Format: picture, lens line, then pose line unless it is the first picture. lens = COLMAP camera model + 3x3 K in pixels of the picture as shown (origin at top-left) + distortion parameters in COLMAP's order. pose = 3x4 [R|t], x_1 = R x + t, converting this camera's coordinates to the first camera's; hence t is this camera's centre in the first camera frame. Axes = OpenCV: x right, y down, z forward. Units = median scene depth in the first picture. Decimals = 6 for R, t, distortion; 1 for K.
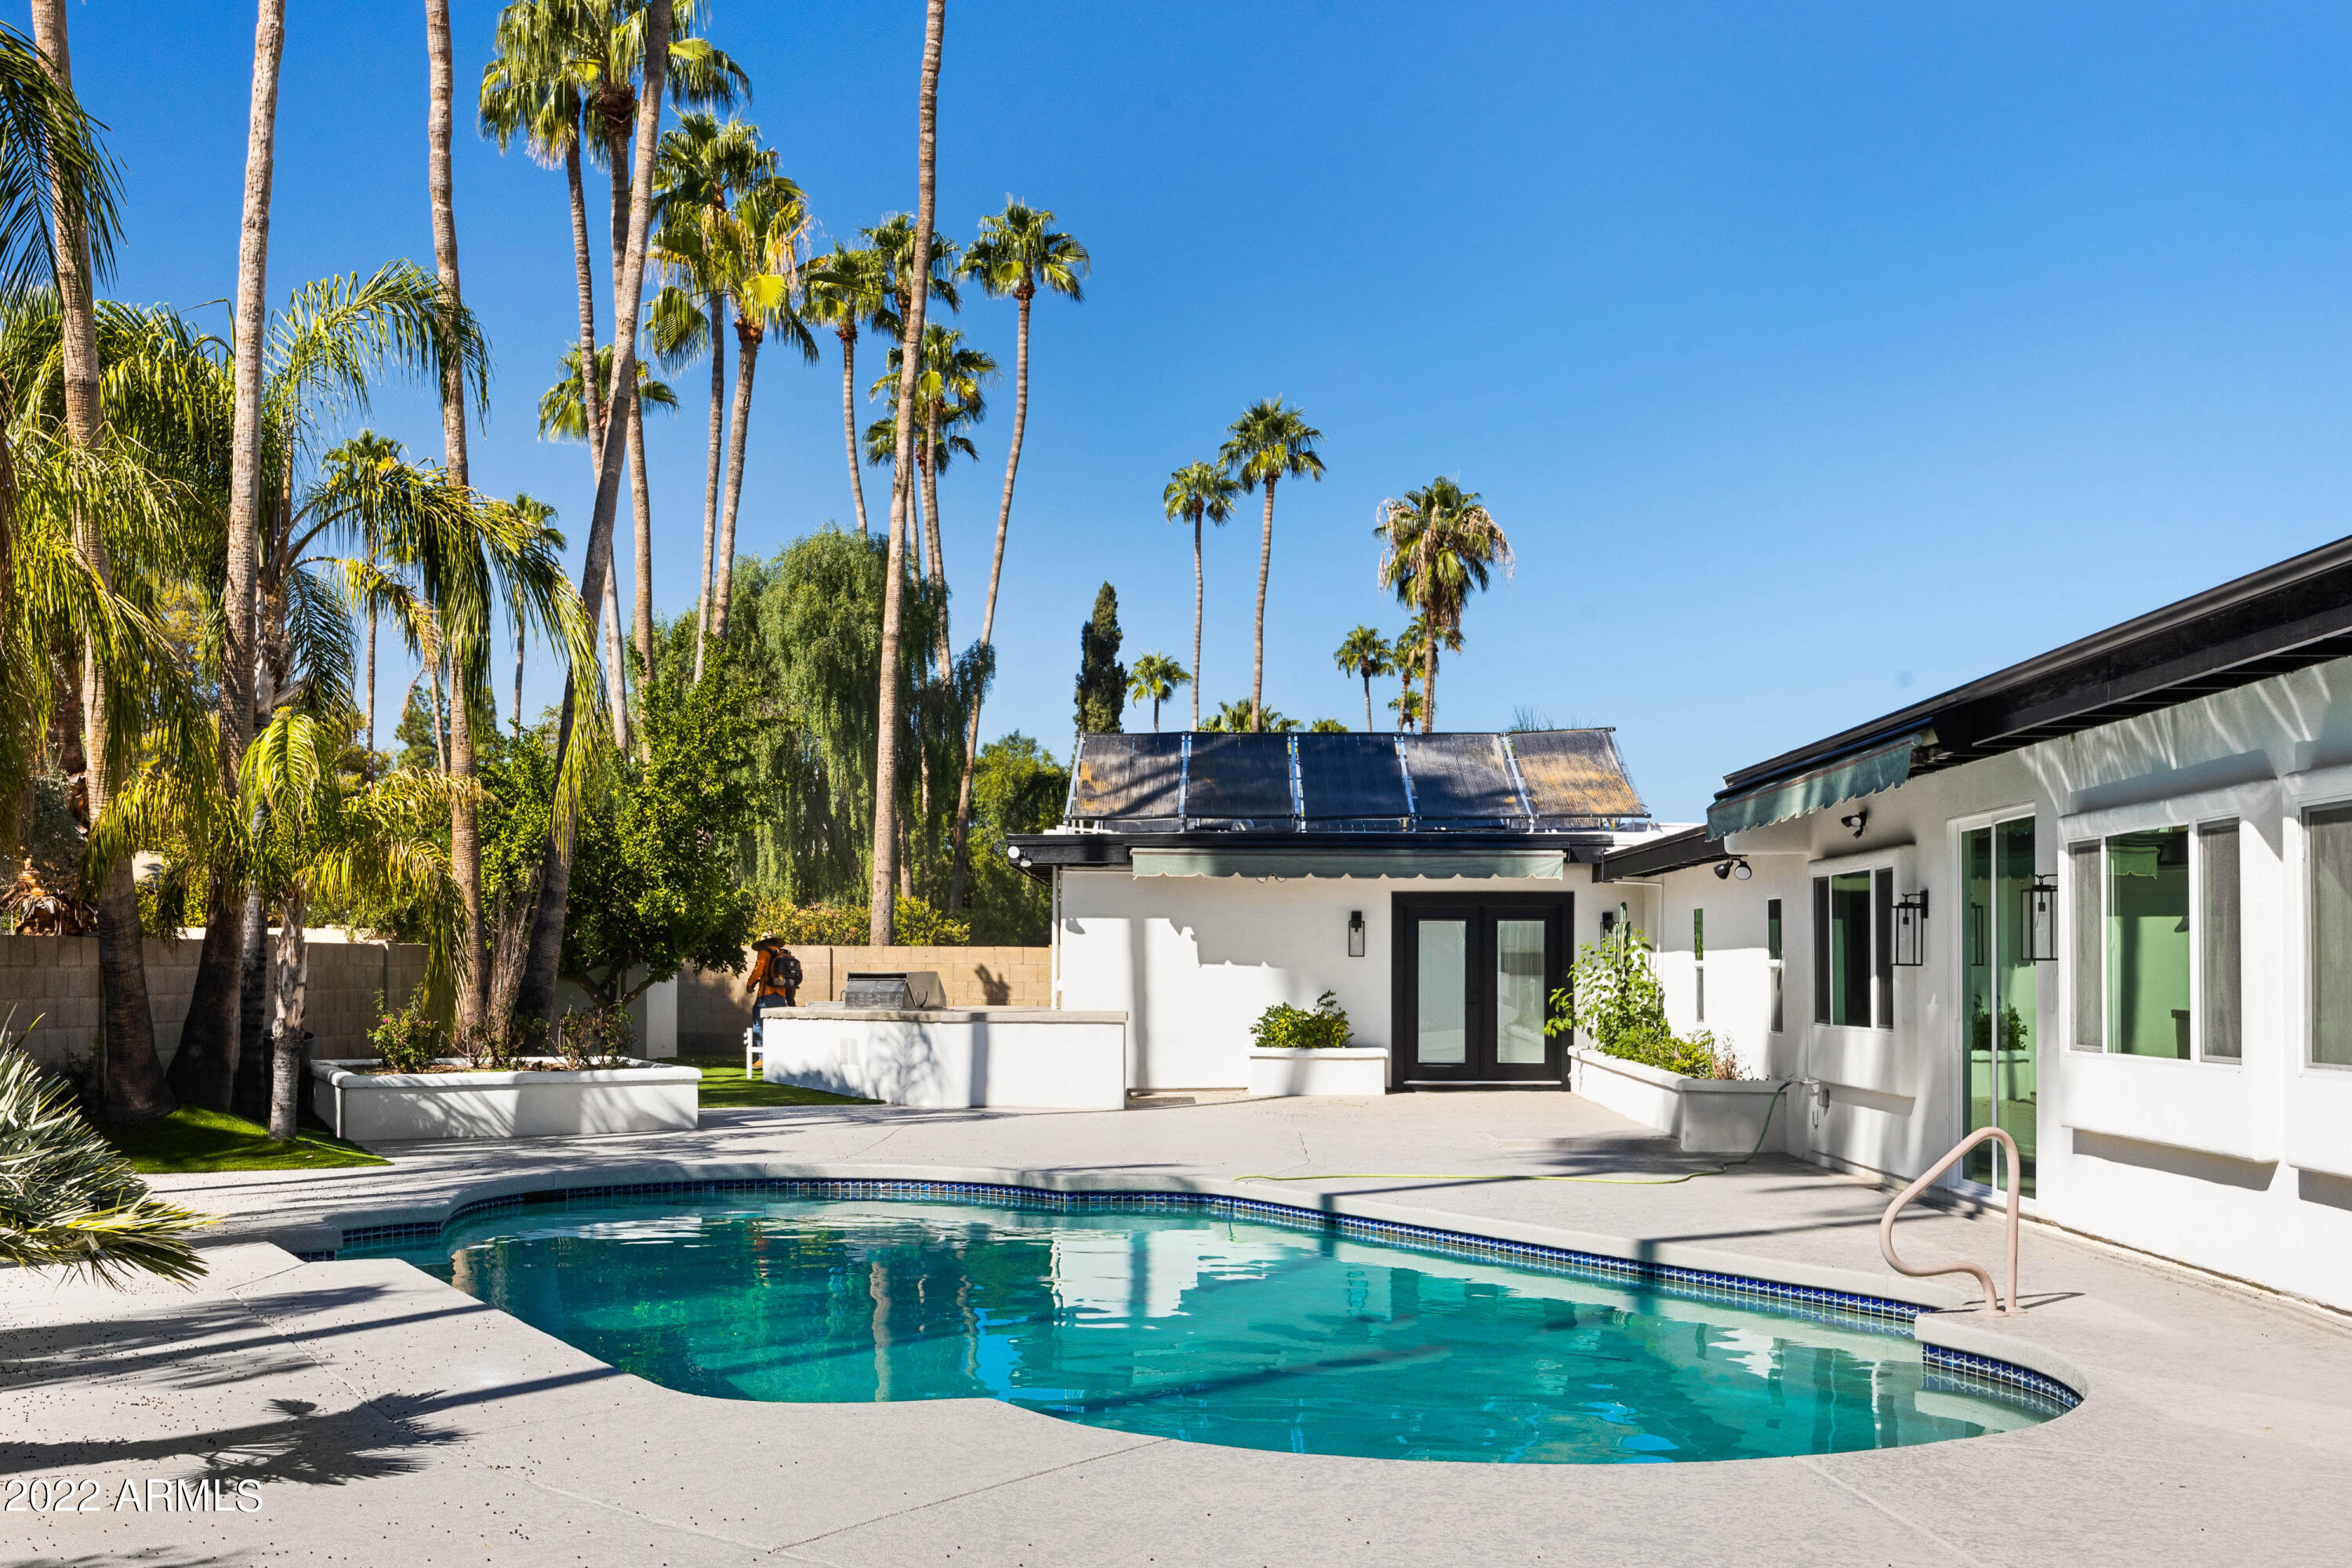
lens RADIAL K [[2419.1, 0, 1176.0], [0, 2419.1, 784.0], [0, 0, 1]] dist [0.003690, 0.000700]
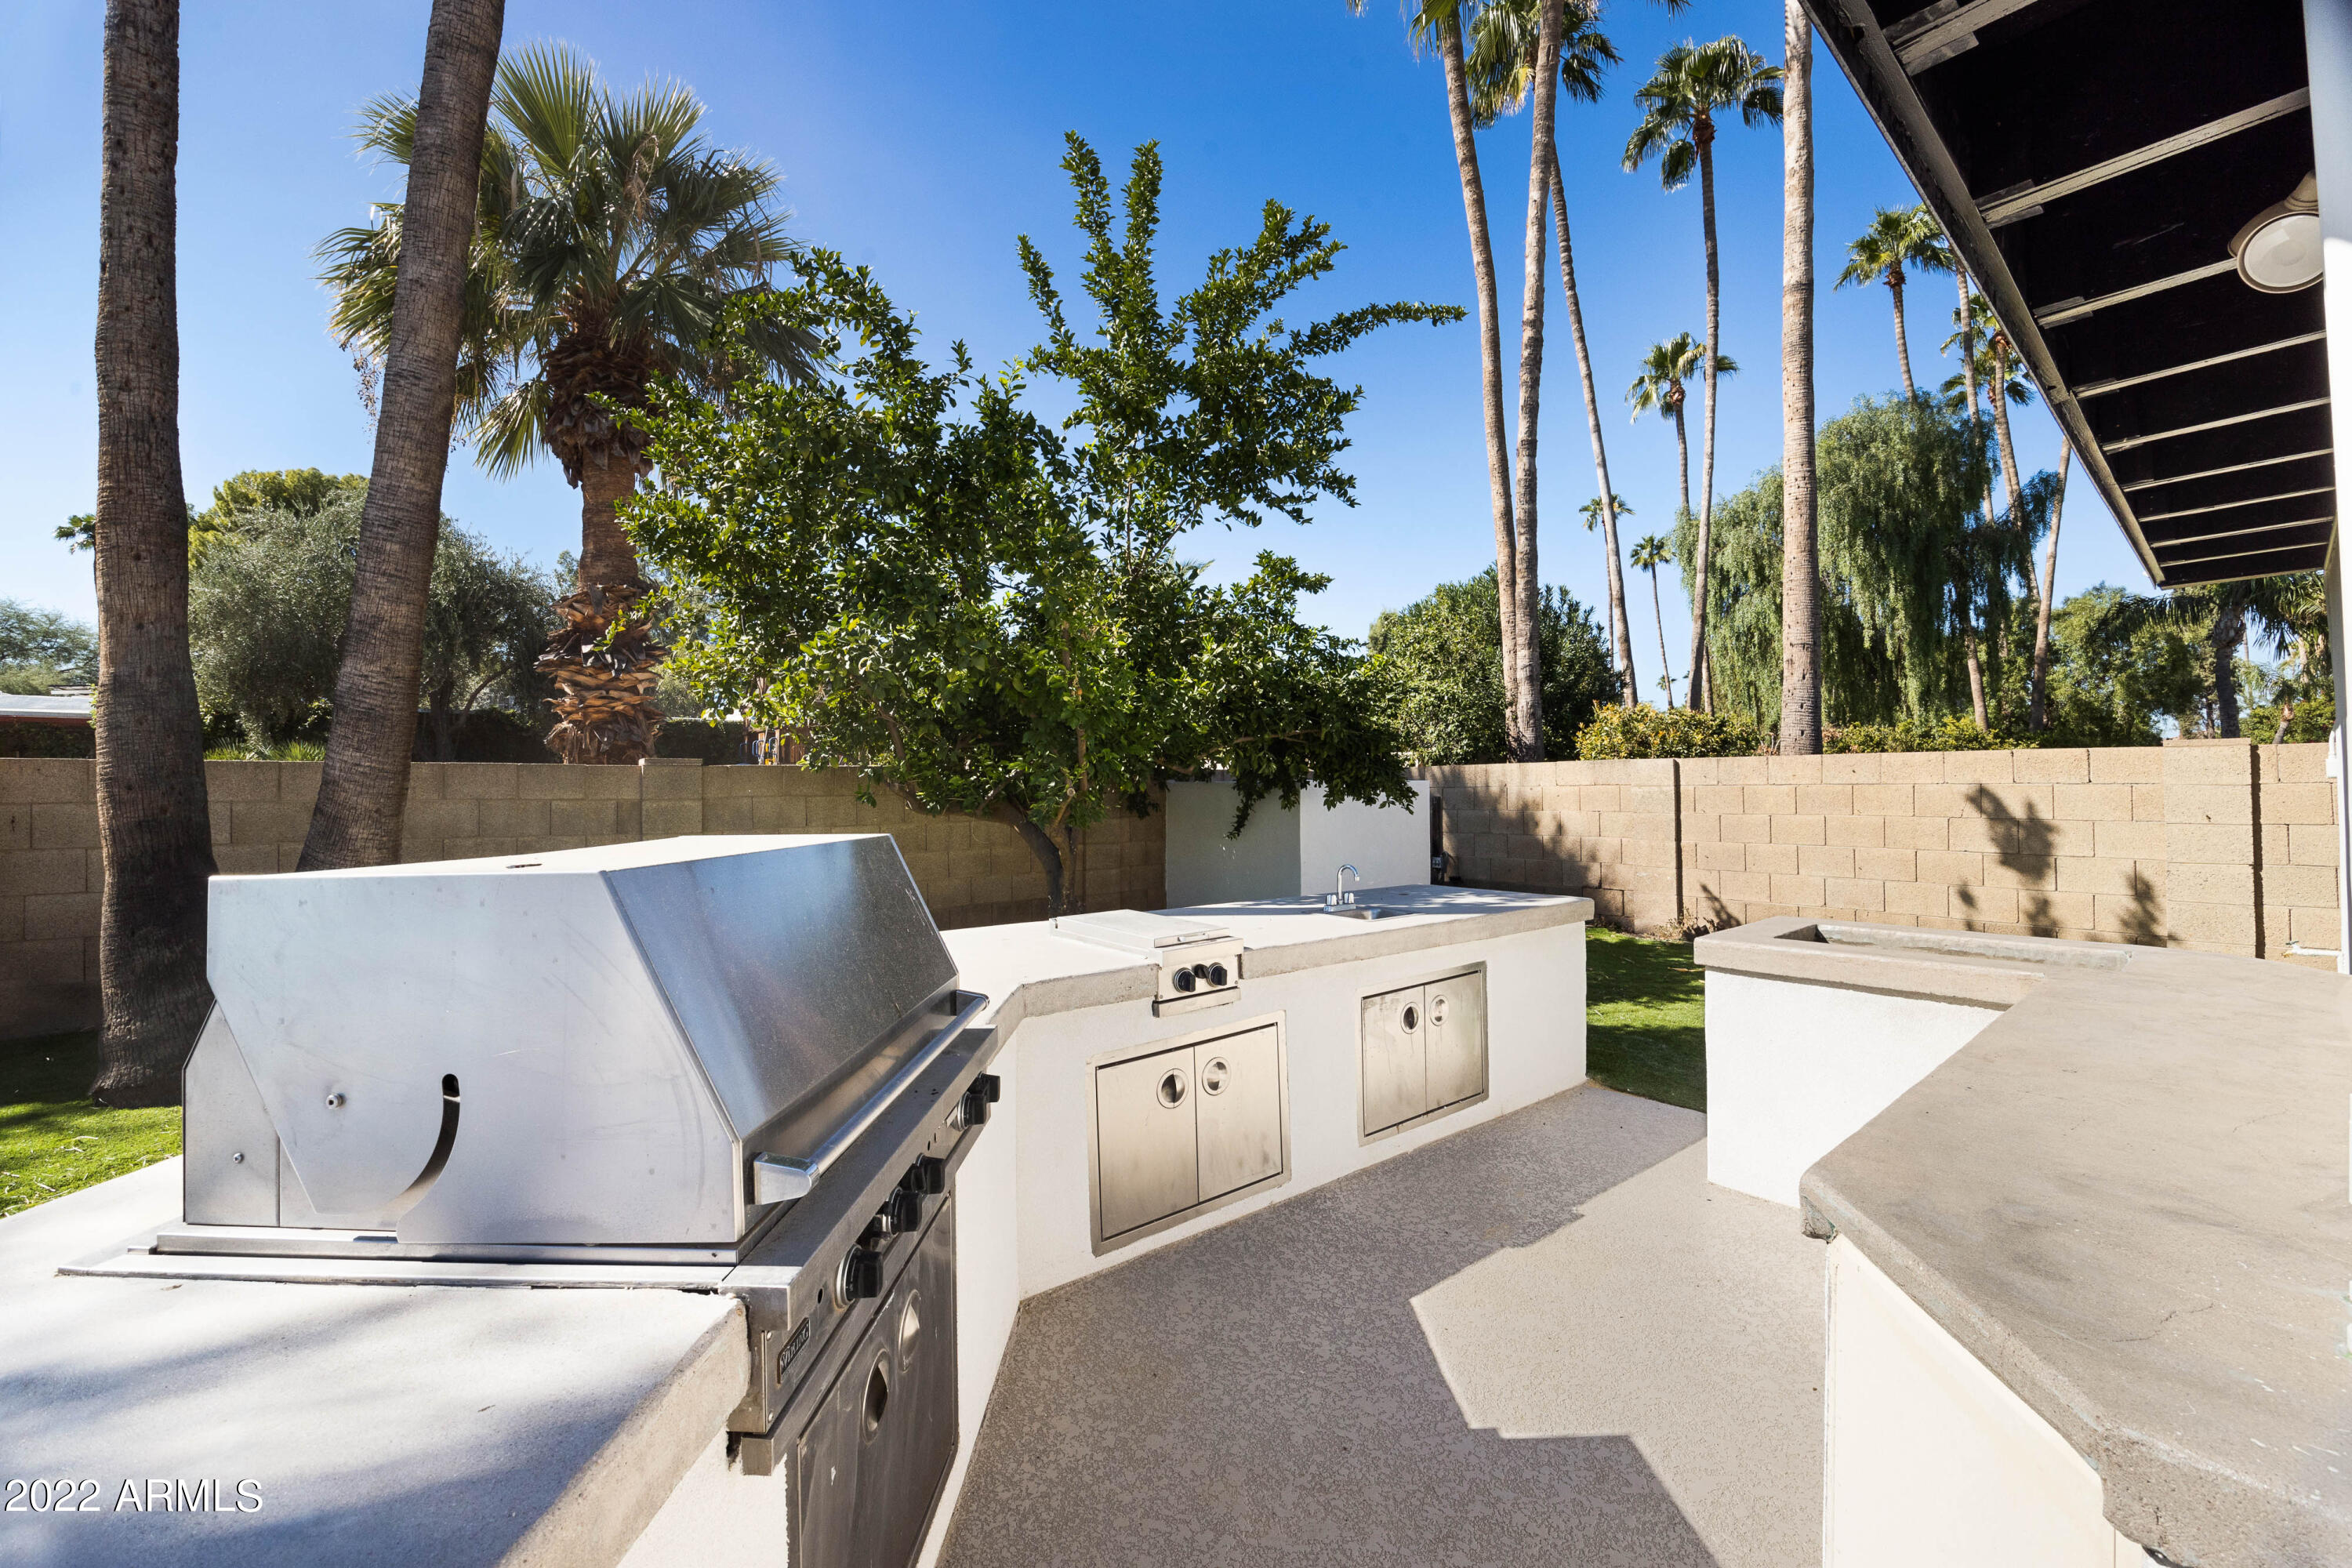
lens RADIAL K [[935.2, 0, 1176.0], [0, 935.2, 784.0], [0, 0, 1]] dist [-0.033346, 0.000042]
pose [[0.641193, -0.025923, -0.766942, -0.026144], [0.075442, 0.996717, 0.029383, 0.034760], [0.763662, -0.076699, 0.641044, 0.463671]]
